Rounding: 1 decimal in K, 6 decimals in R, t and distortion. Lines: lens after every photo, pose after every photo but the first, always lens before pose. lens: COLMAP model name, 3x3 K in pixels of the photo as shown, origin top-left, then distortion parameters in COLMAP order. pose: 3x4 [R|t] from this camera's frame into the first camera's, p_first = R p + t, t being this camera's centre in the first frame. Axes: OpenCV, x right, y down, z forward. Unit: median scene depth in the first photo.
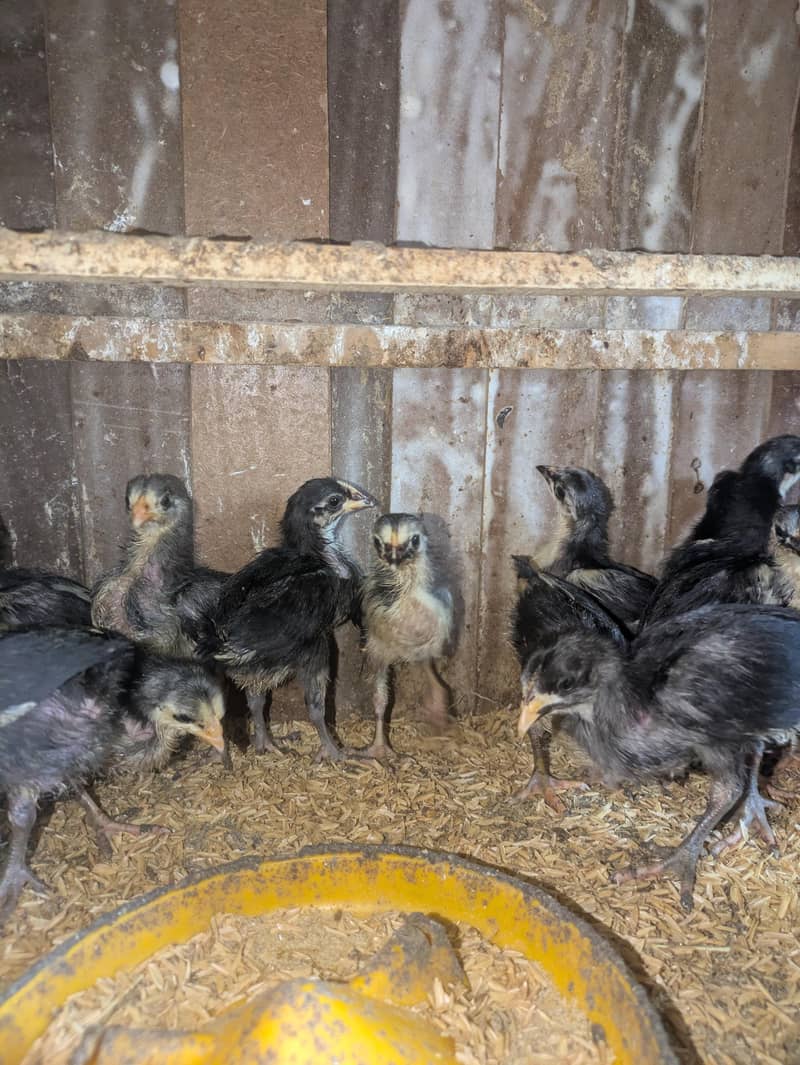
lens RADIAL K [[802.0, 0, 386.7], [0, 802.0, 530.0], [0, 0, 1]] dist [-0.010196, -0.005492]
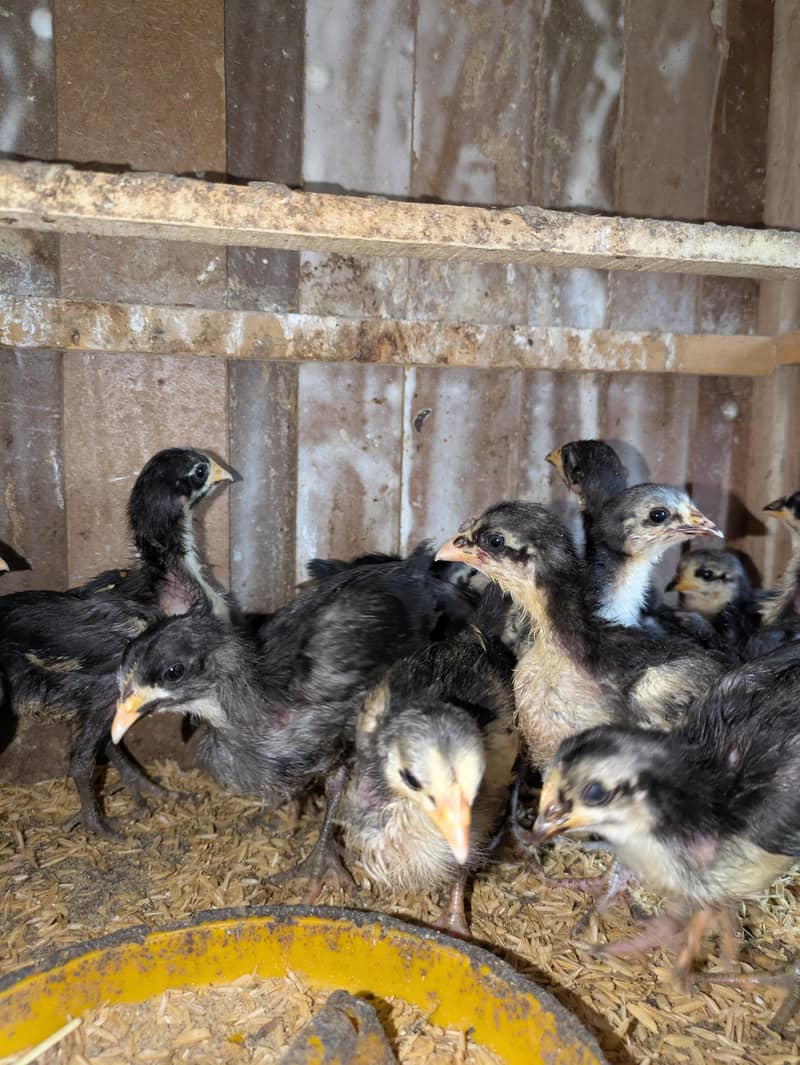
lens RADIAL K [[802.0, 0, 386.7], [0, 802.0, 530.0], [0, 0, 1]] dist [-0.010196, -0.005492]
pose [[0.993047, -0.005522, 0.117586, -0.000934], [0.013030, 0.997917, -0.063177, 0.043615], [-0.116992, 0.064270, 0.991051, 0.118624]]
